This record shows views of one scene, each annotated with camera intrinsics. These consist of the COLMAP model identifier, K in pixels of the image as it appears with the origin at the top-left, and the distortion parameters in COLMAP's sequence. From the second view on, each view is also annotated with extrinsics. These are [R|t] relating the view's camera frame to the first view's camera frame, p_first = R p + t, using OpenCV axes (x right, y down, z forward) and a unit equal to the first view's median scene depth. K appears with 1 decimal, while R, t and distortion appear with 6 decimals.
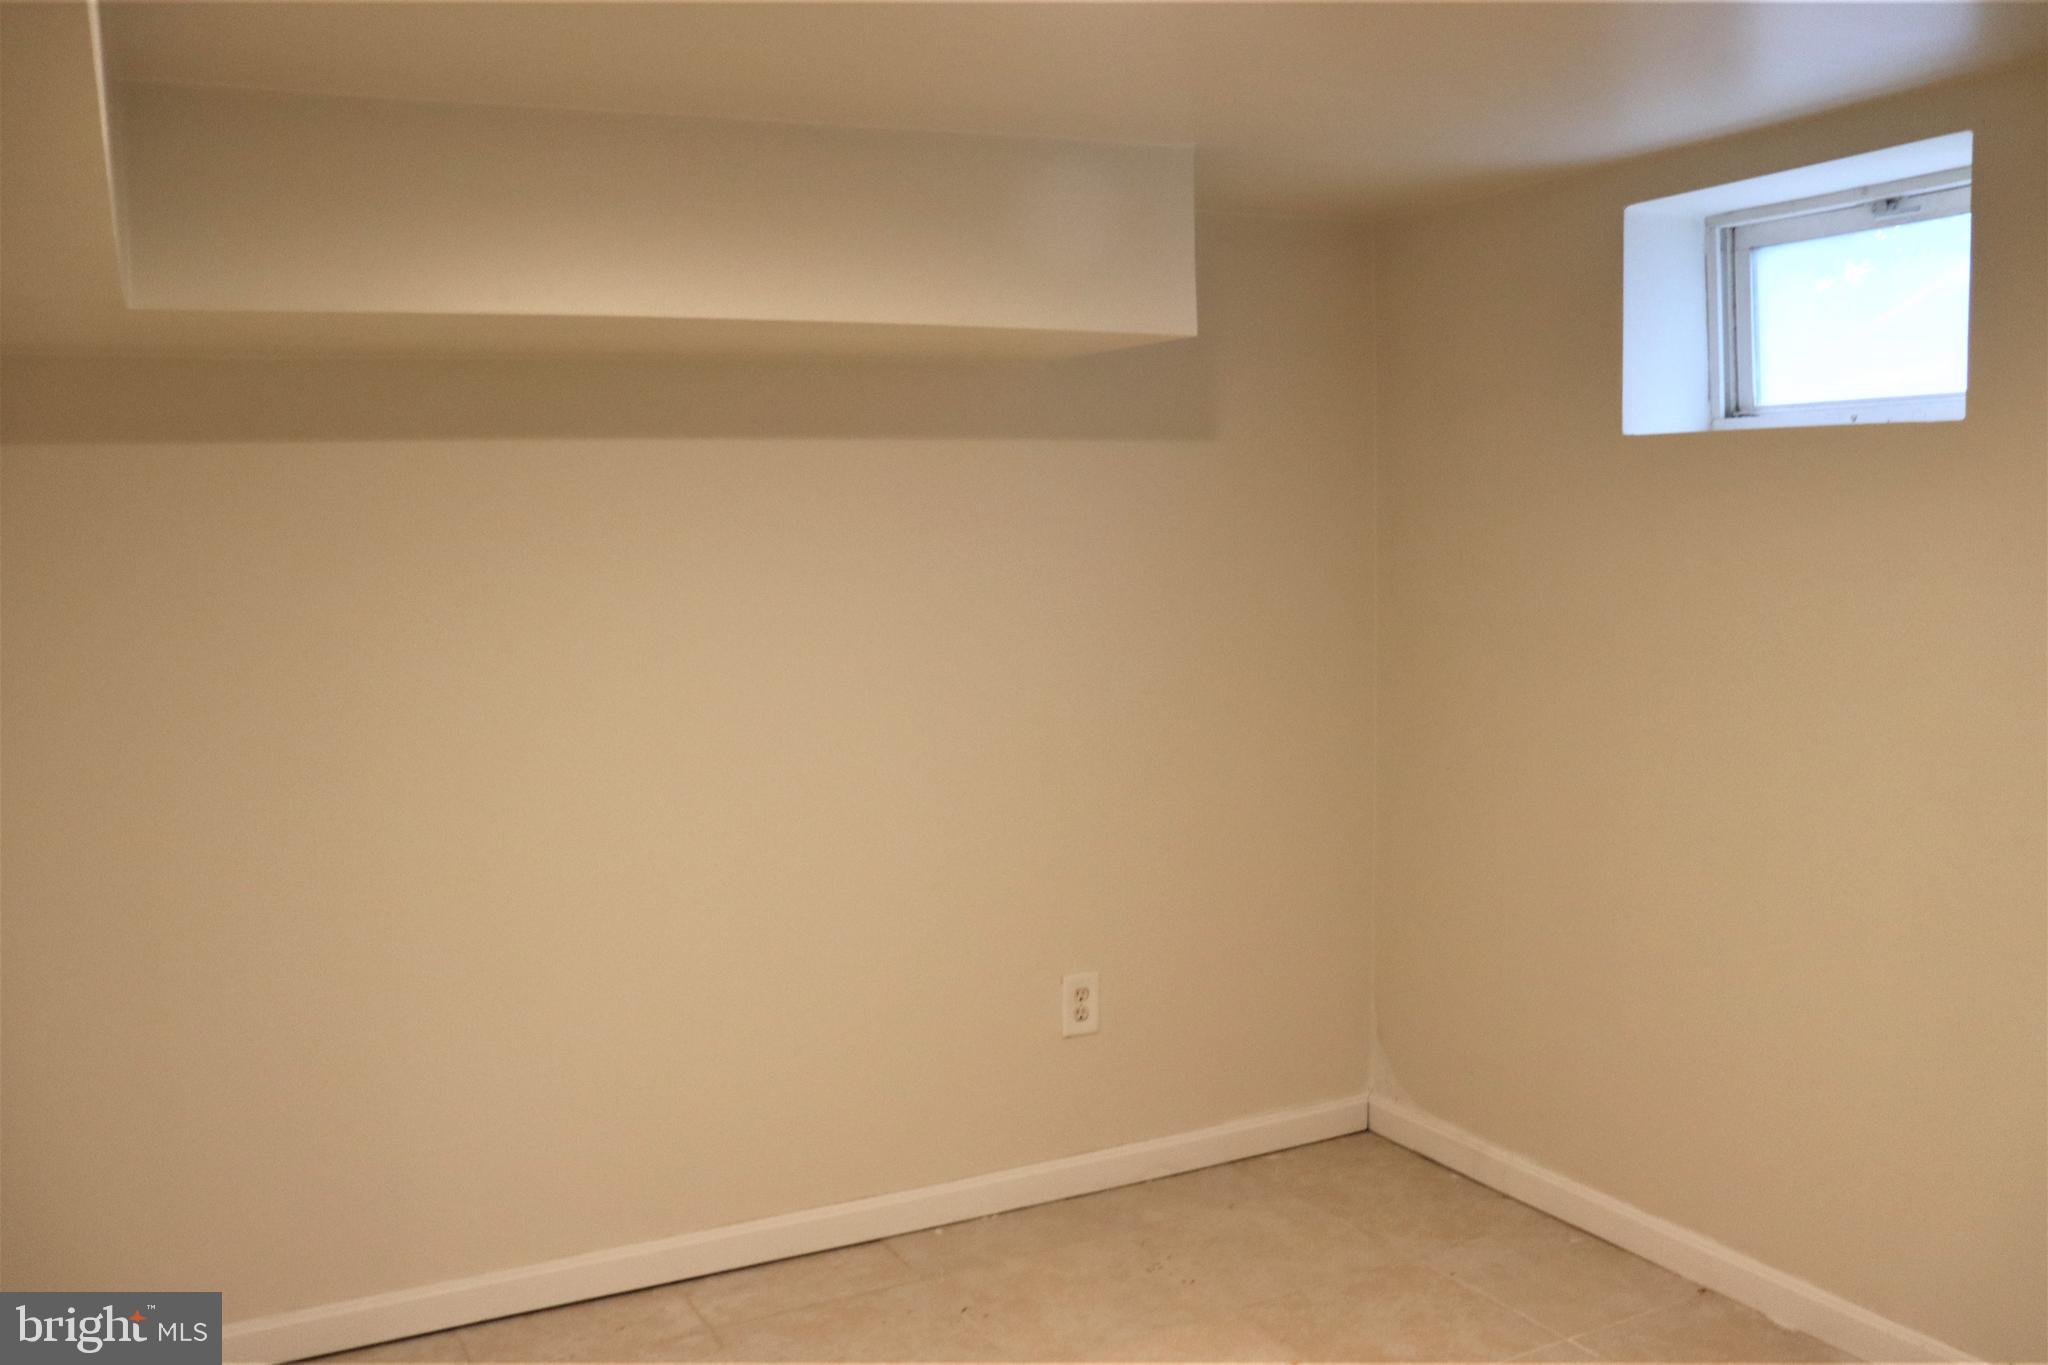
lens RADIAL K [[1764.2, 0, 1029.3], [0, 1764.2, 681.5], [0, 0, 1]] dist [-0.178645, 0.166786]
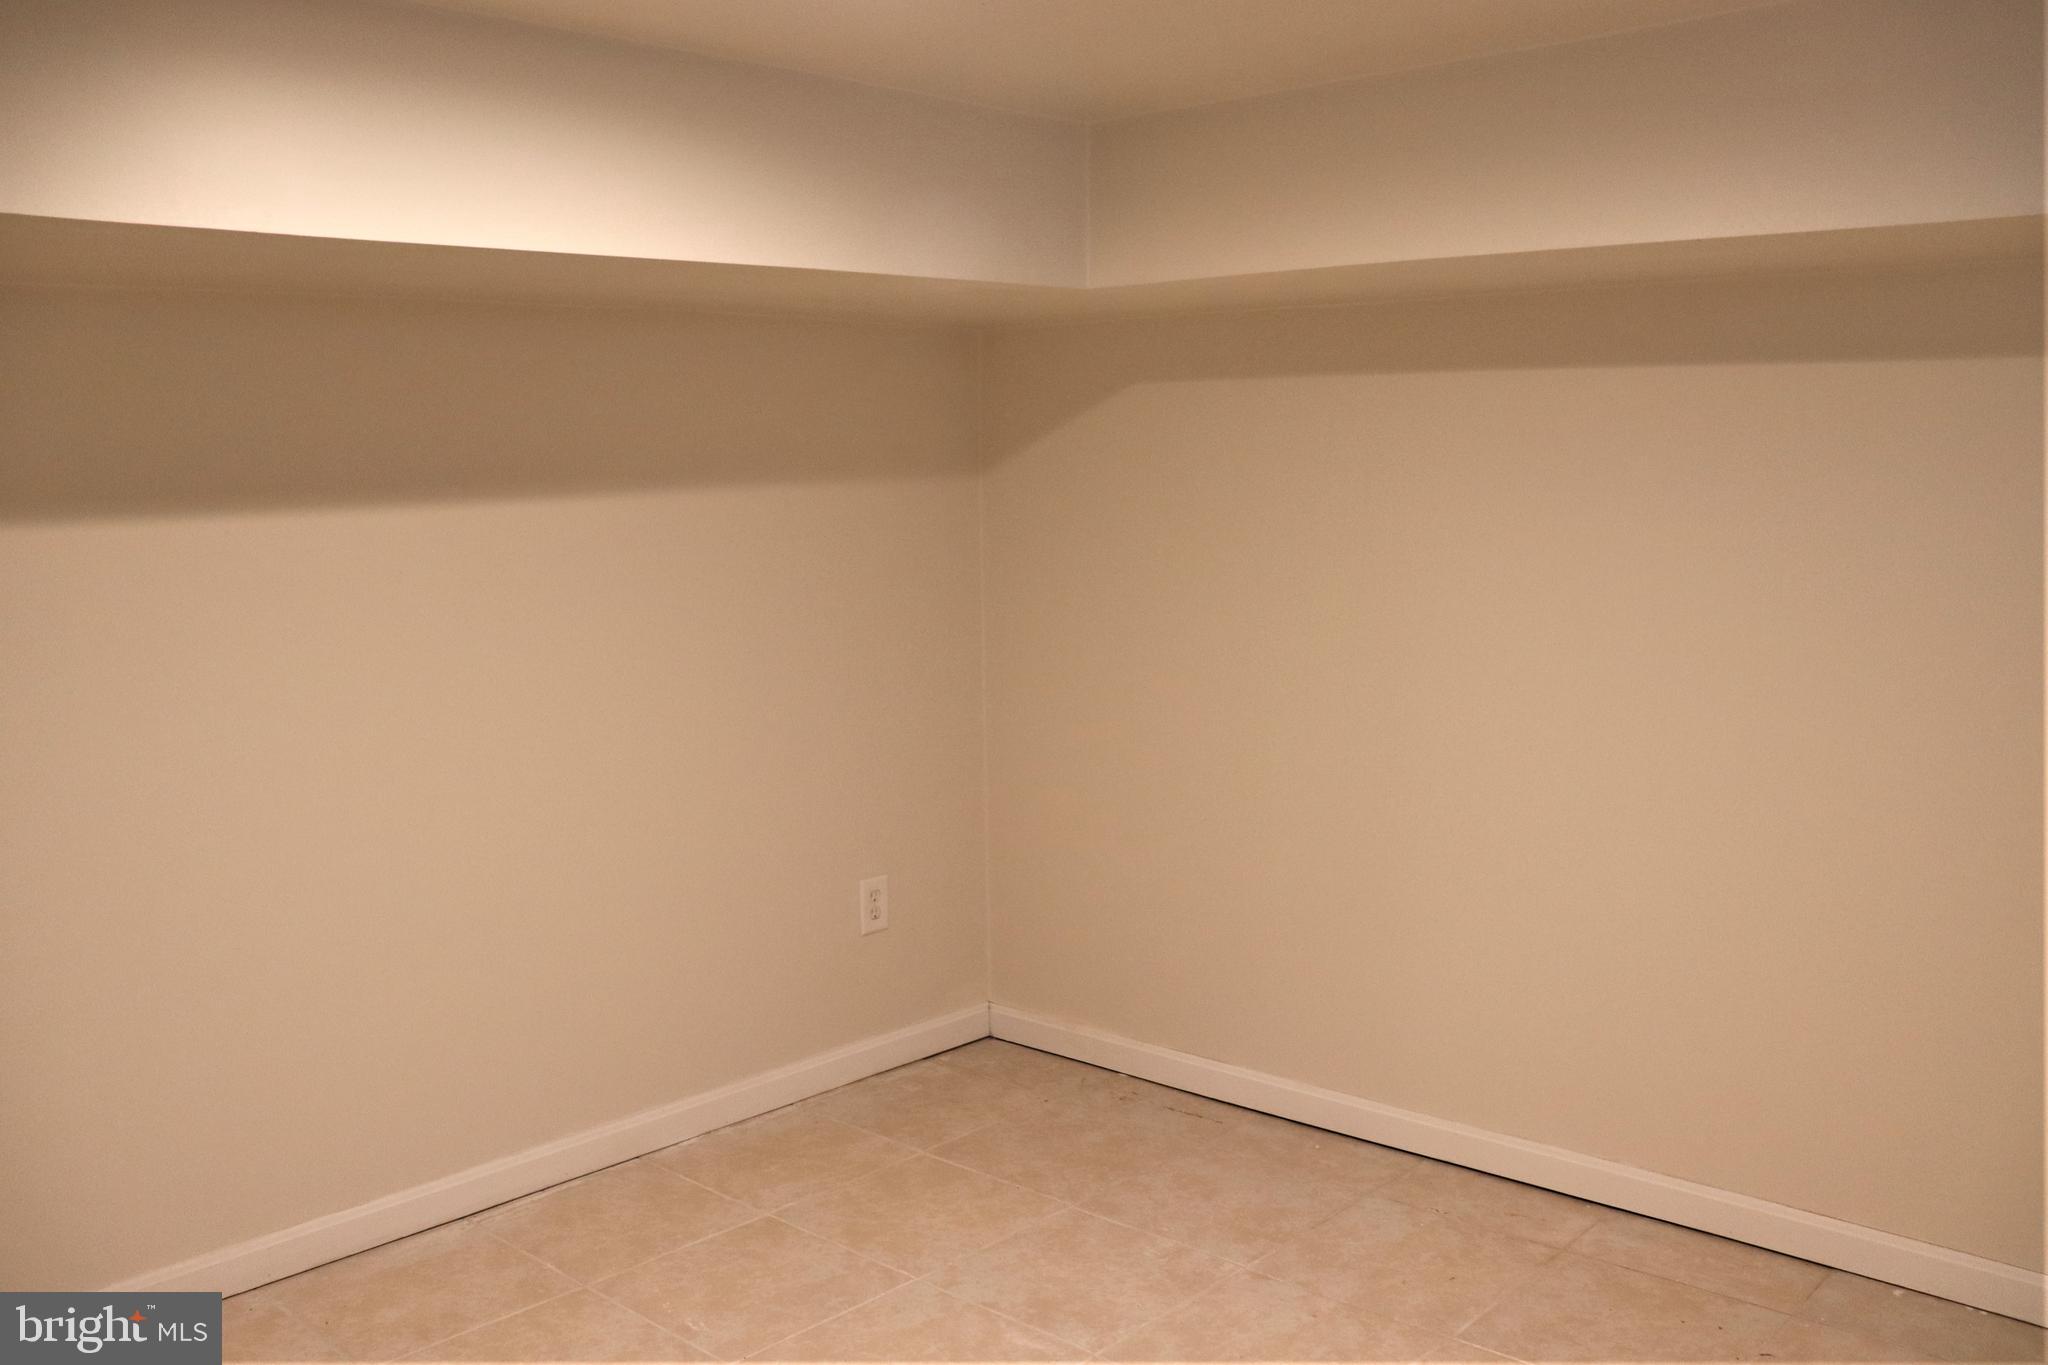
lens RADIAL K [[1727.6, 0, 1038.5], [0, 1727.6, 685.4], [0, 0, 1]] dist [-0.179064, 0.166918]
pose [[0.347746, 0.141010, -0.926924, 0.526994], [-0.082613, 0.989389, 0.119520, -0.041902], [0.933942, 0.035013, 0.355705, 0.315774]]
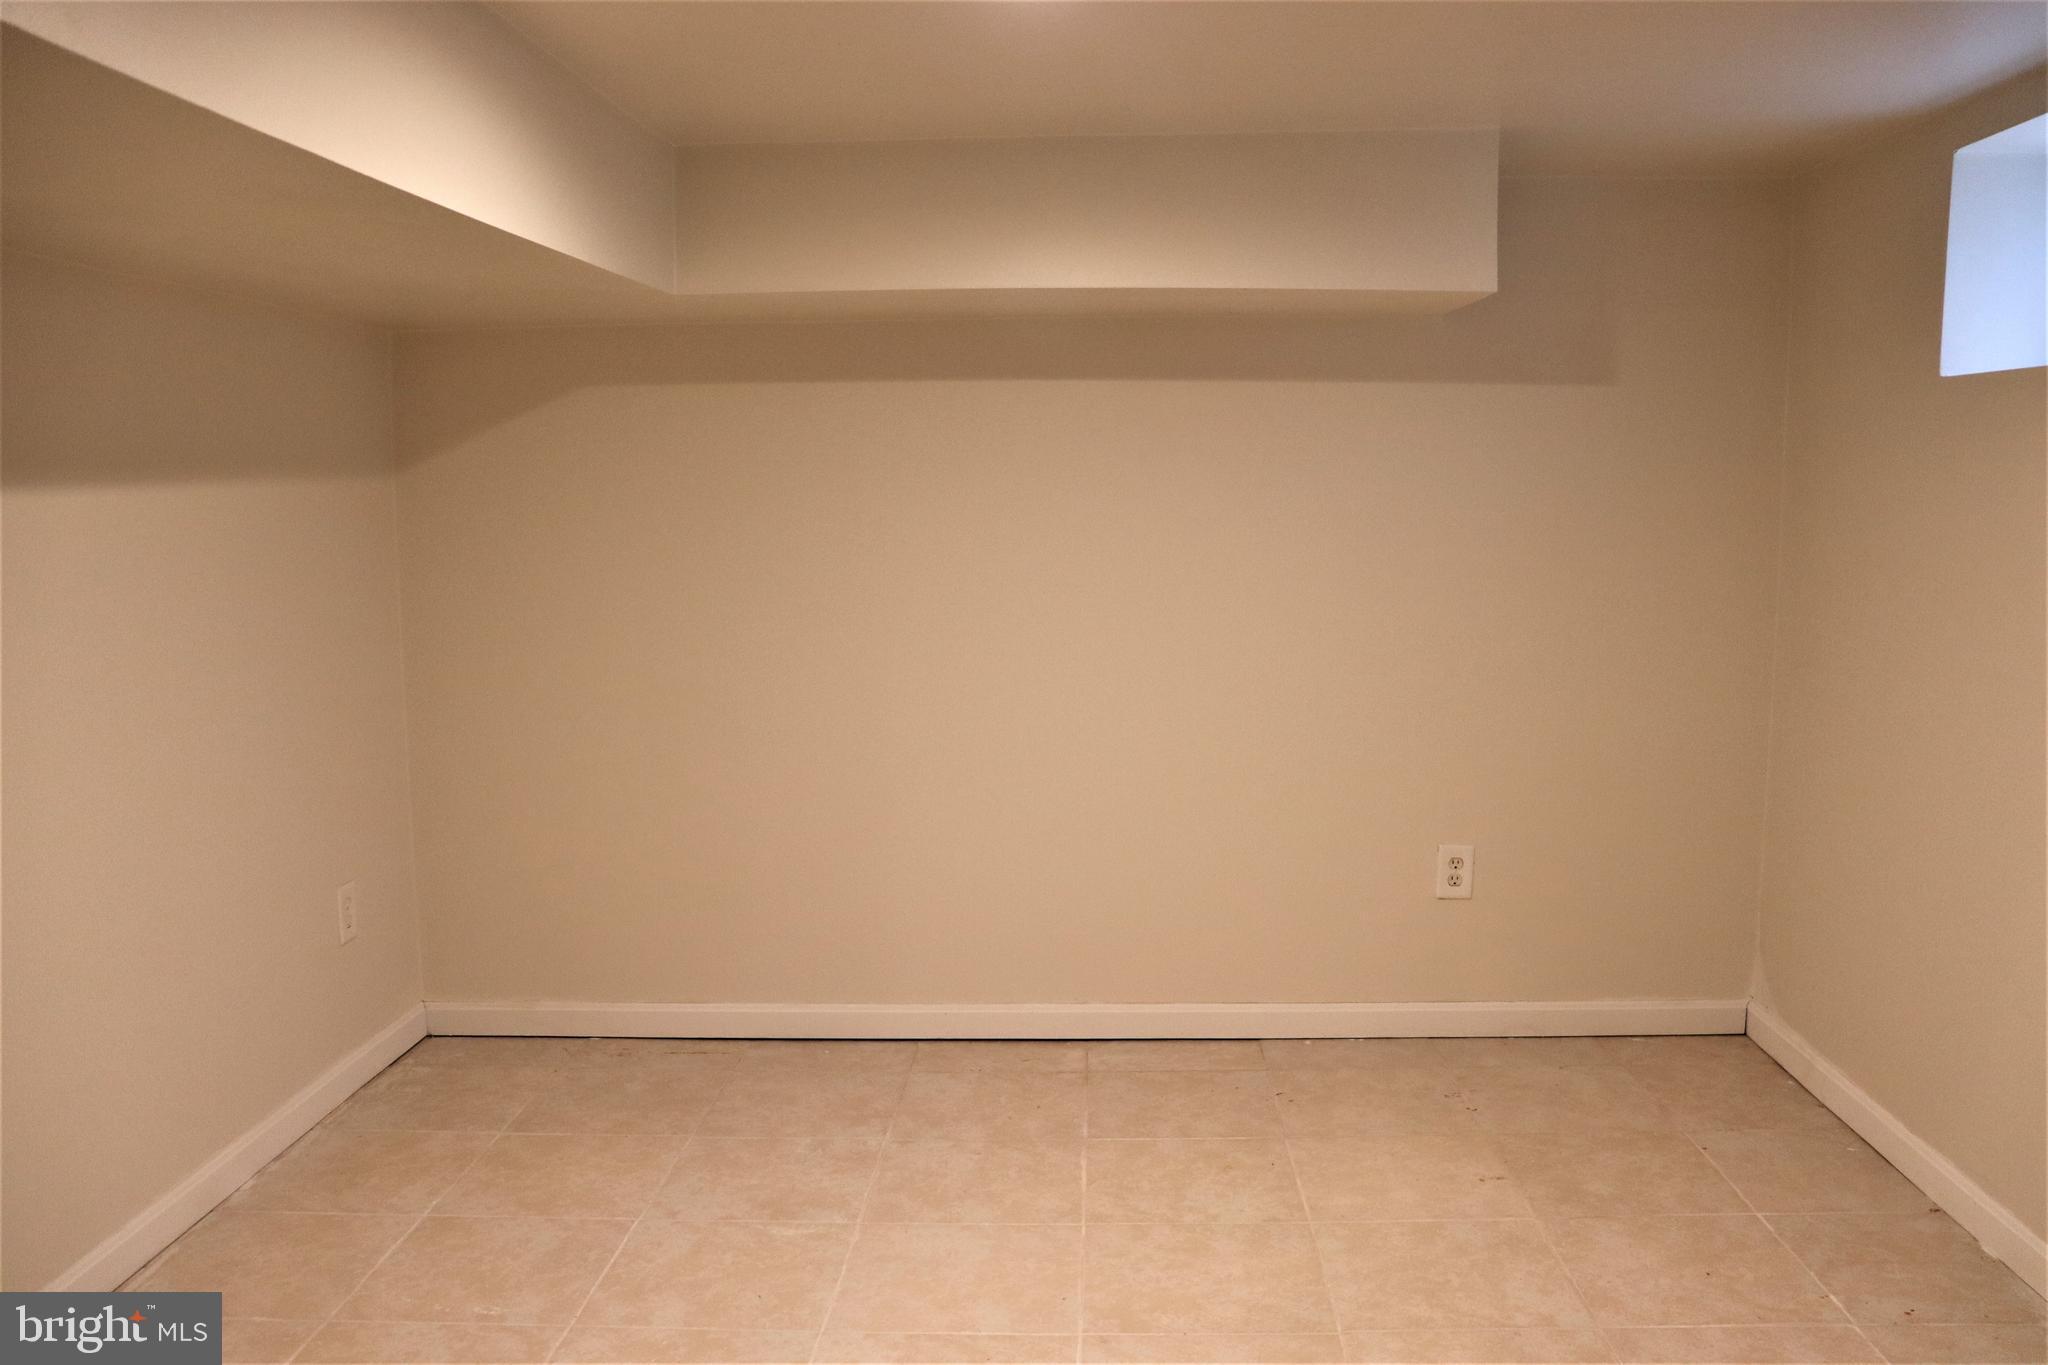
lens RADIAL K [[1718.9, 0, 1028.7], [0, 1718.9, 700.7], [0, 0, 1]] dist [-0.177678, 0.168644]
pose [[0.868842, 0.083111, -0.488065, 0.345776], [-0.059157, 0.996174, 0.064326, 0.017170], [0.491543, -0.027017, 0.870434, -0.119016]]
